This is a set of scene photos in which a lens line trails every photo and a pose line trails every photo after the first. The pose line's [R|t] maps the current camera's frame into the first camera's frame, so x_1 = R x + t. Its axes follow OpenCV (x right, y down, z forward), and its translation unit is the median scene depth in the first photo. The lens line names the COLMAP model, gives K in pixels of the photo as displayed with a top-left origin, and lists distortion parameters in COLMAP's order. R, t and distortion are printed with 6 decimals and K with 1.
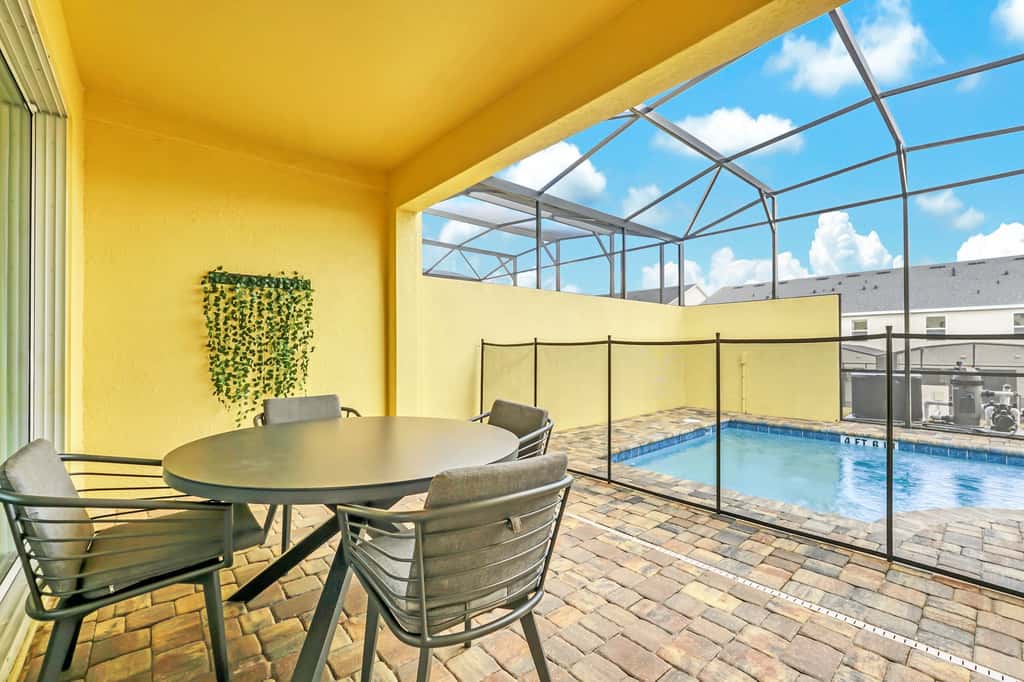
lens RADIAL K [[429.1, 0, 514.1], [0, 429.1, 343.7], [0, 0, 1]] dist [-0.015212, 0.000279]
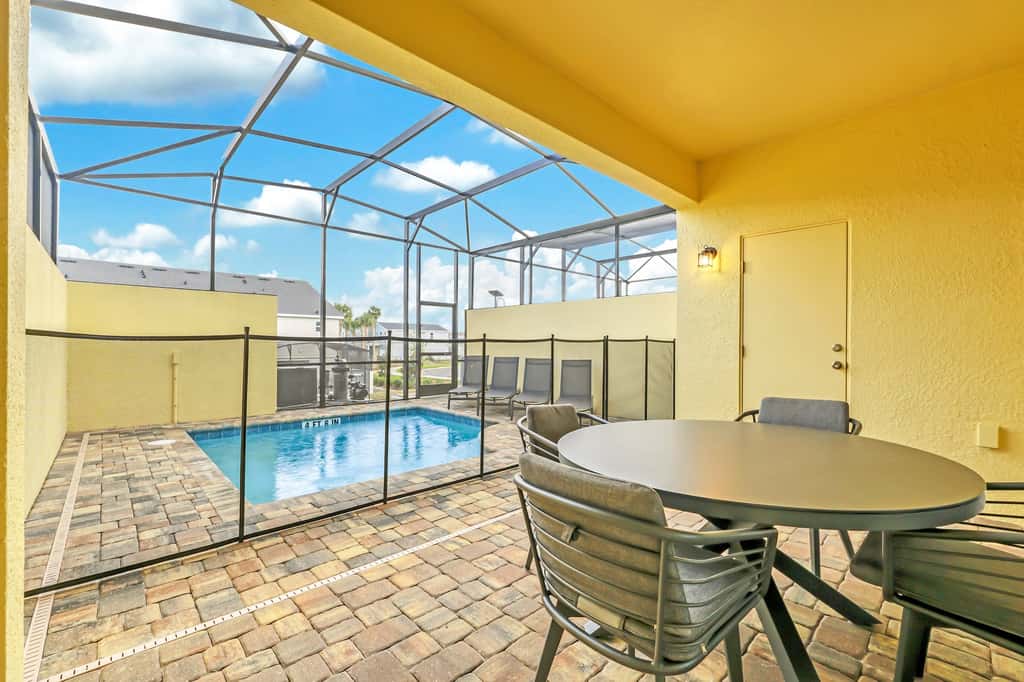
lens RADIAL K [[429.1, 0, 514.1], [0, 429.1, 343.7], [0, 0, 1]] dist [-0.015212, 0.000279]
pose [[-0.039346, 0.005153, 0.999212, -0.676613], [-0.013613, 0.999891, -0.005693, 0.009150], [-0.999133, -0.013826, -0.039271, 0.820148]]
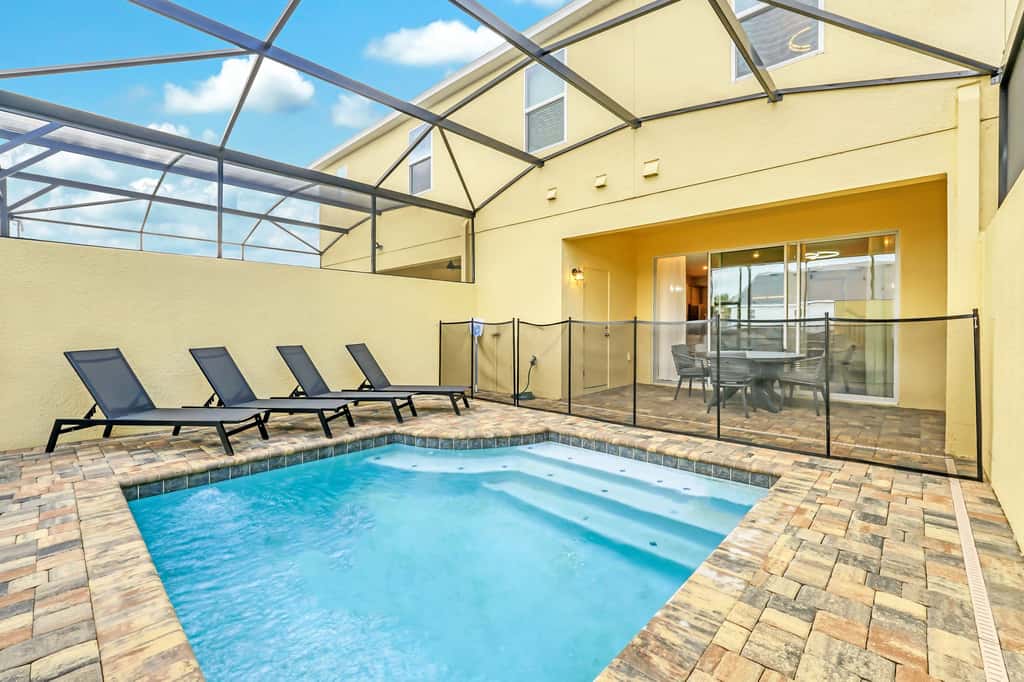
lens RADIAL K [[435.0, 0, 518.1], [0, 435.0, 336.0], [0, 0, 1]] dist [-0.011525, -0.000481]
pose [[-0.995426, 0.006412, -0.095325, 0.925627], [0.005391, 0.999925, 0.010966, 0.023768], [0.095389, 0.010402, -0.995386, 2.239315]]
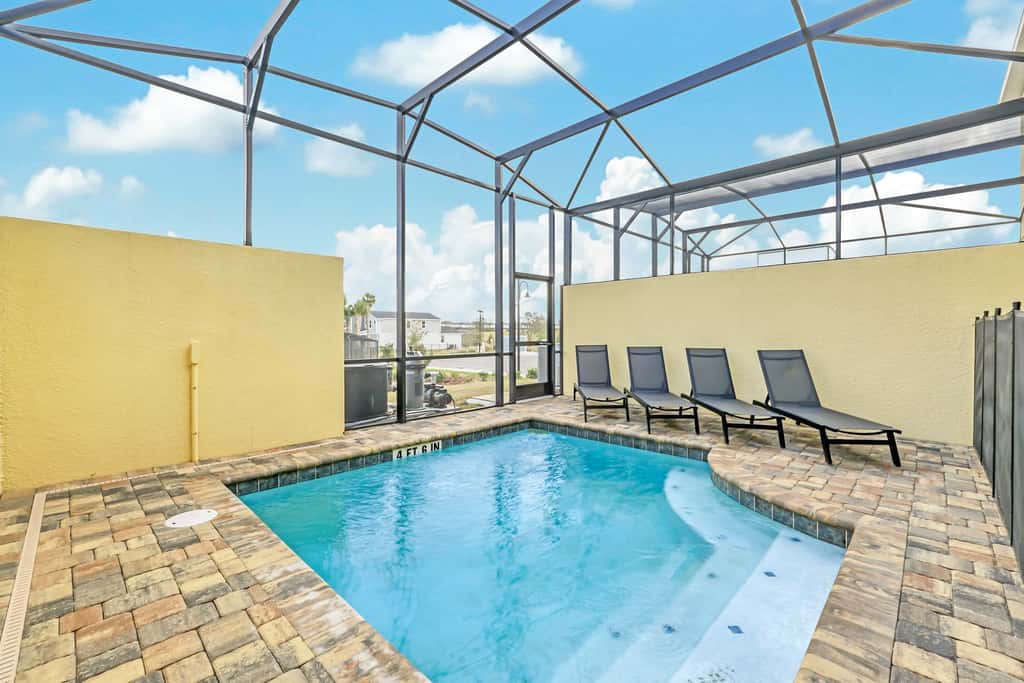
lens RADIAL K [[435.0, 0, 518.1], [0, 435.0, 336.5], [0, 0, 1]] dist [-0.011525, -0.000481]
pose [[-0.078094, -0.004147, 0.996937, 0.006202], [-0.005477, 0.999978, 0.003731, 0.024502], [-0.996931, -0.005169, -0.078115, 1.437261]]
